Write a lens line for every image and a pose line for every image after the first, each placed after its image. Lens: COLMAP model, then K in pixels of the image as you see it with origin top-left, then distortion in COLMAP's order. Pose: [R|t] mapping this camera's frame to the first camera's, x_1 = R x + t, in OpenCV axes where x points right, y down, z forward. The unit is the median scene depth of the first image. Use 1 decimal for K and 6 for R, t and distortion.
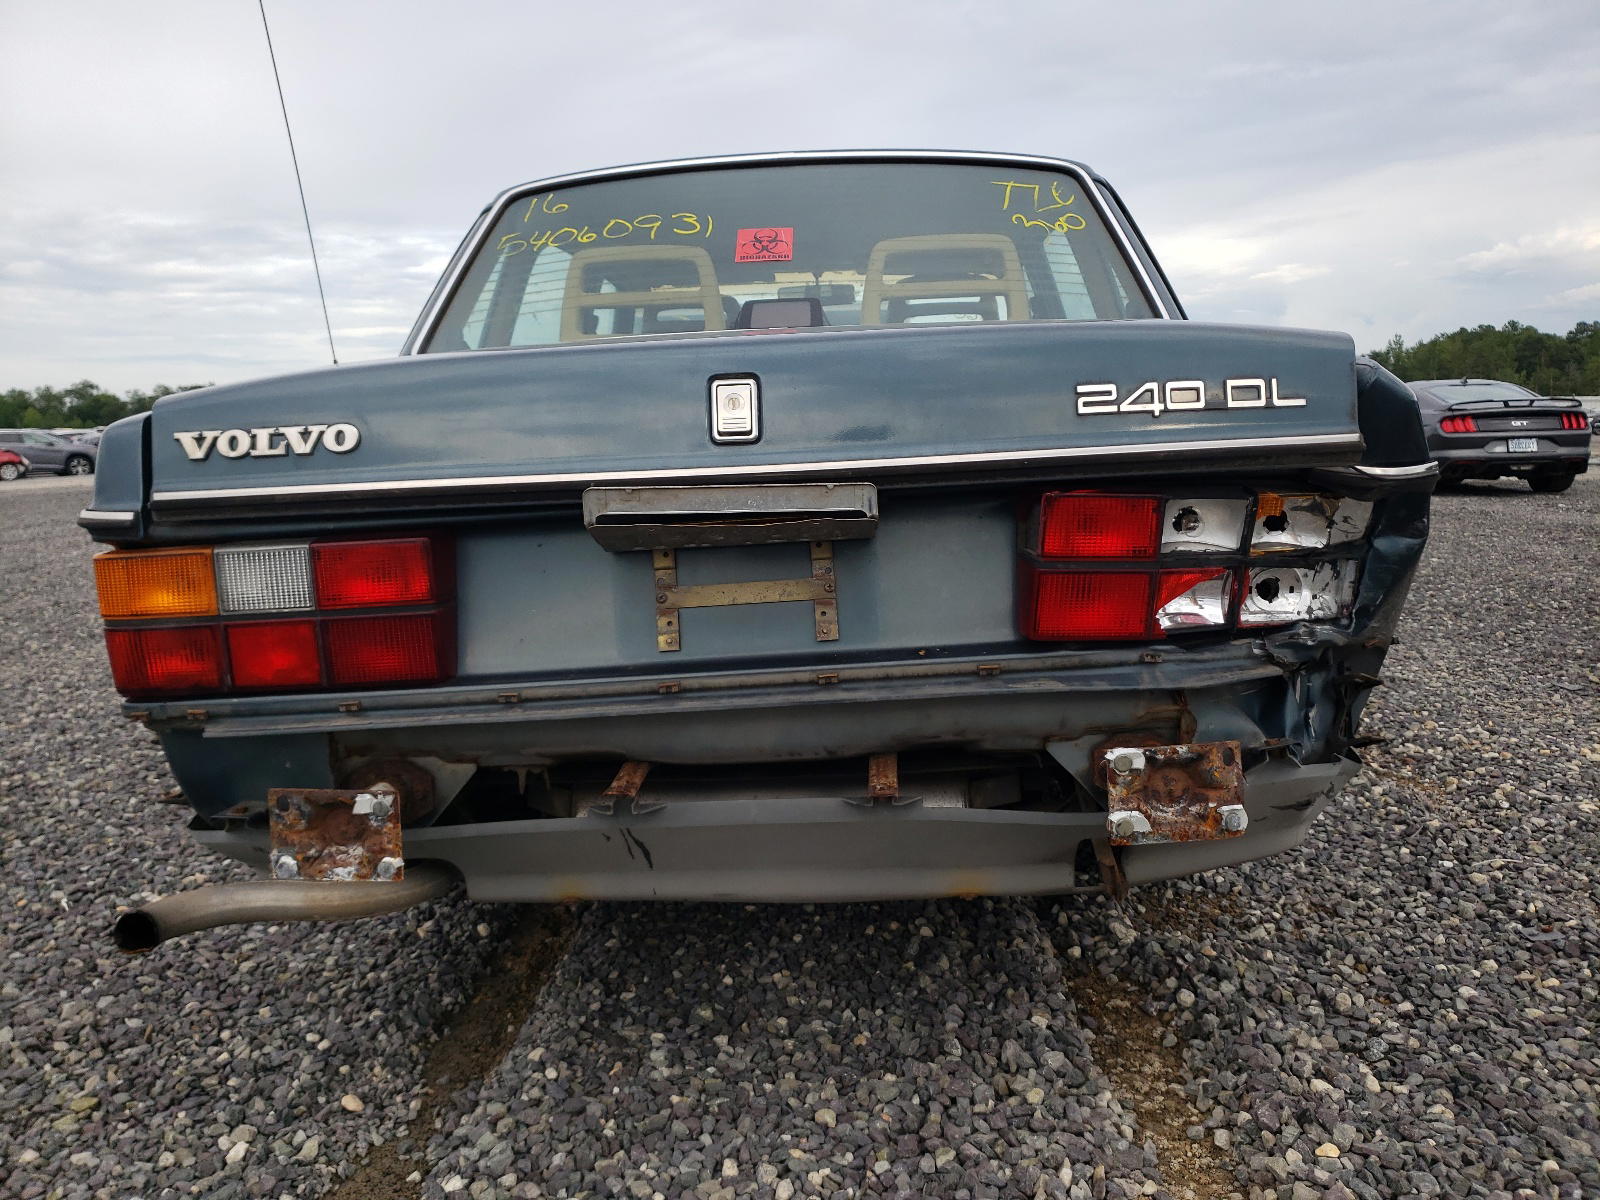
lens RADIAL K [[1241.9, 0, 800.0], [0, 1241.9, 600.0], [0, 0, 1]] dist [0.025815, -0.001118]
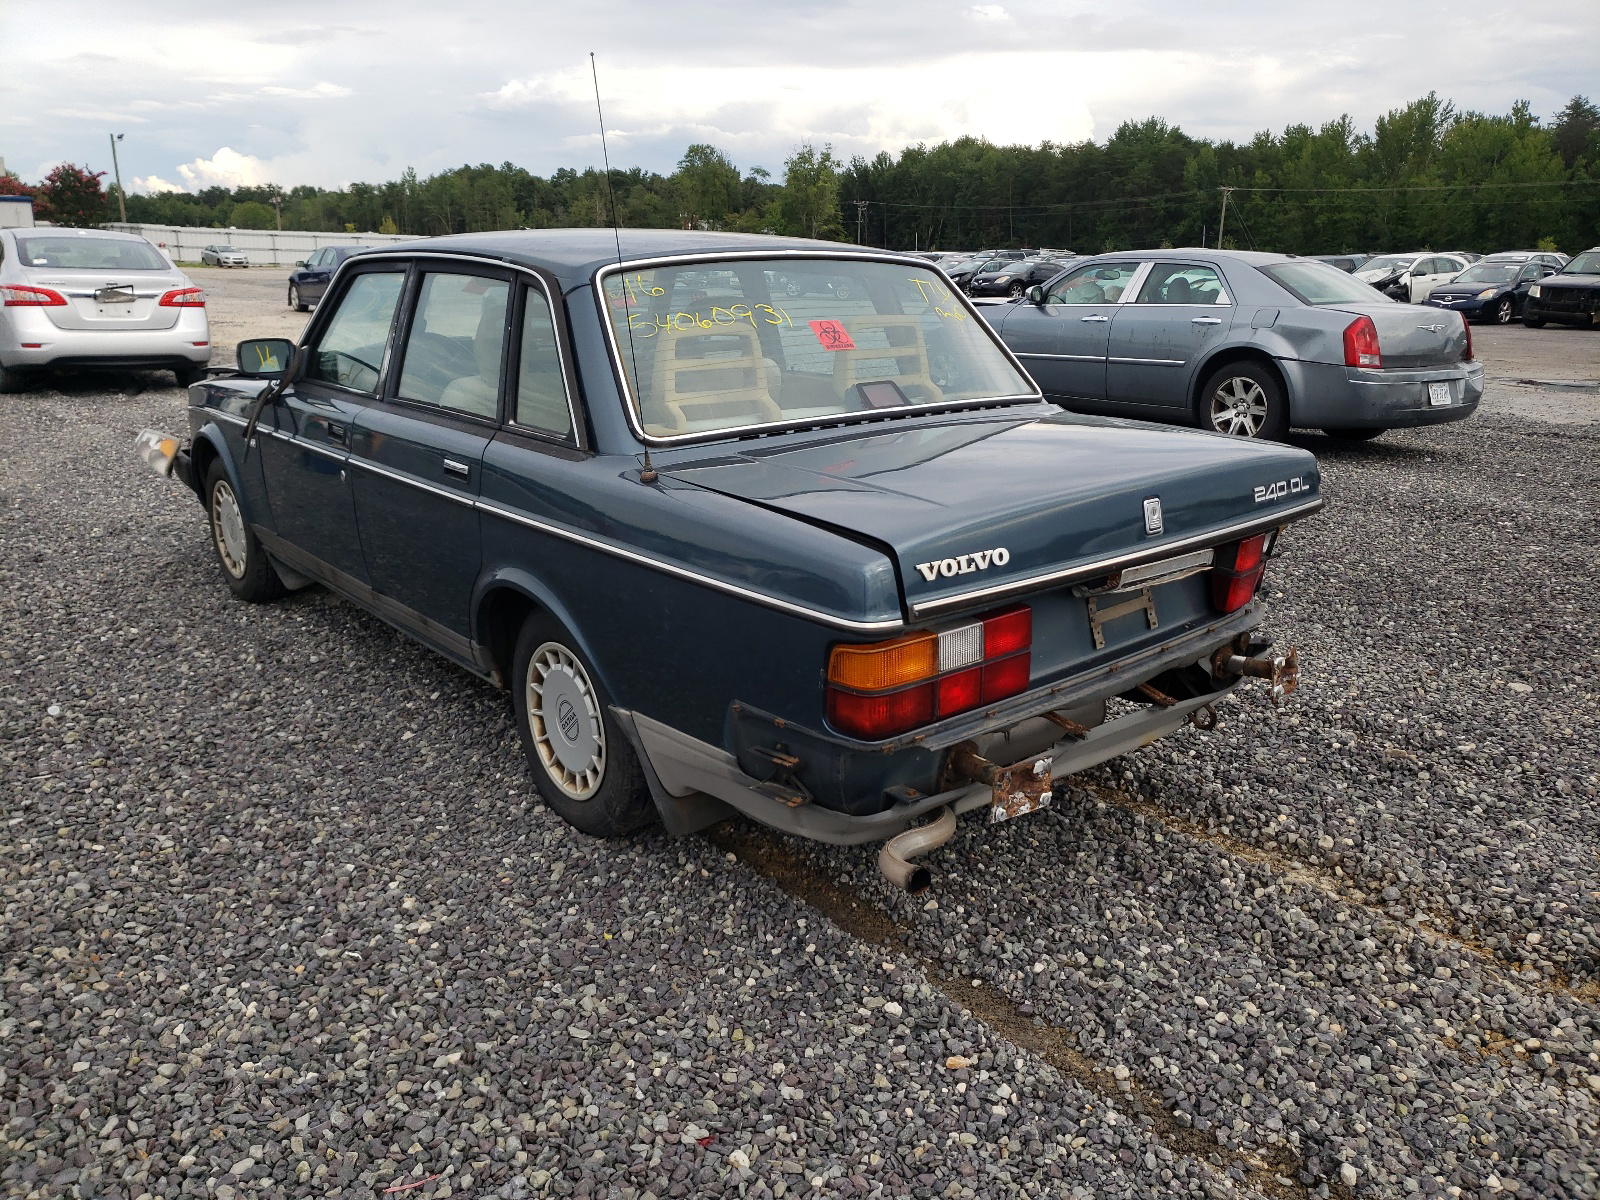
lens RADIAL K [[1241.9, 0, 800.0], [0, 1241.9, 600.0], [0, 0, 1]] dist [0.025815, -0.001118]
pose [[0.744210, -0.152162, 0.650384, -1.625135], [0.065136, 0.985598, 0.156055, -0.343419], [-0.664763, -0.073774, 0.743403, -0.045477]]
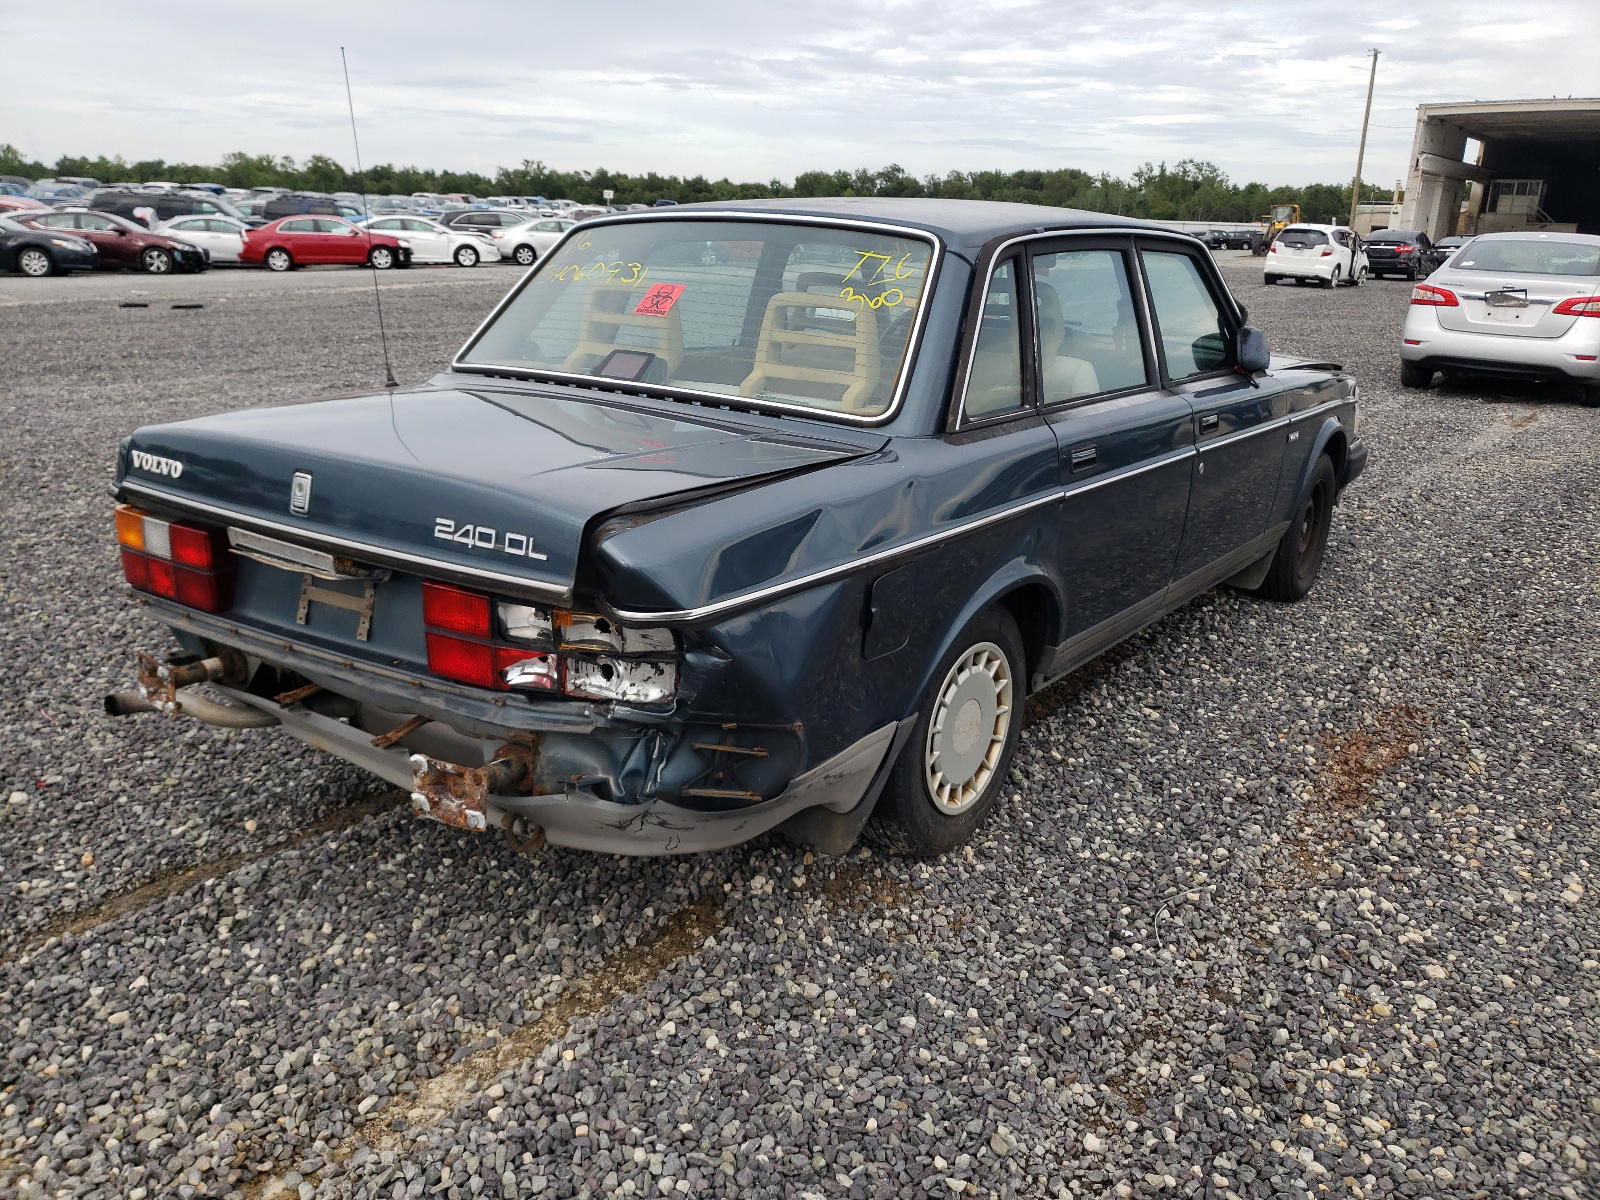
lens RADIAL K [[1241.9, 0, 800.0], [0, 1241.9, 600.0], [0, 0, 1]] dist [0.025815, -0.001118]
pose [[0.836596, 0.207254, -0.507103, 1.309787], [-0.126952, 0.973821, 0.188563, -0.395288], [0.532908, -0.093374, 0.841006, -0.043693]]
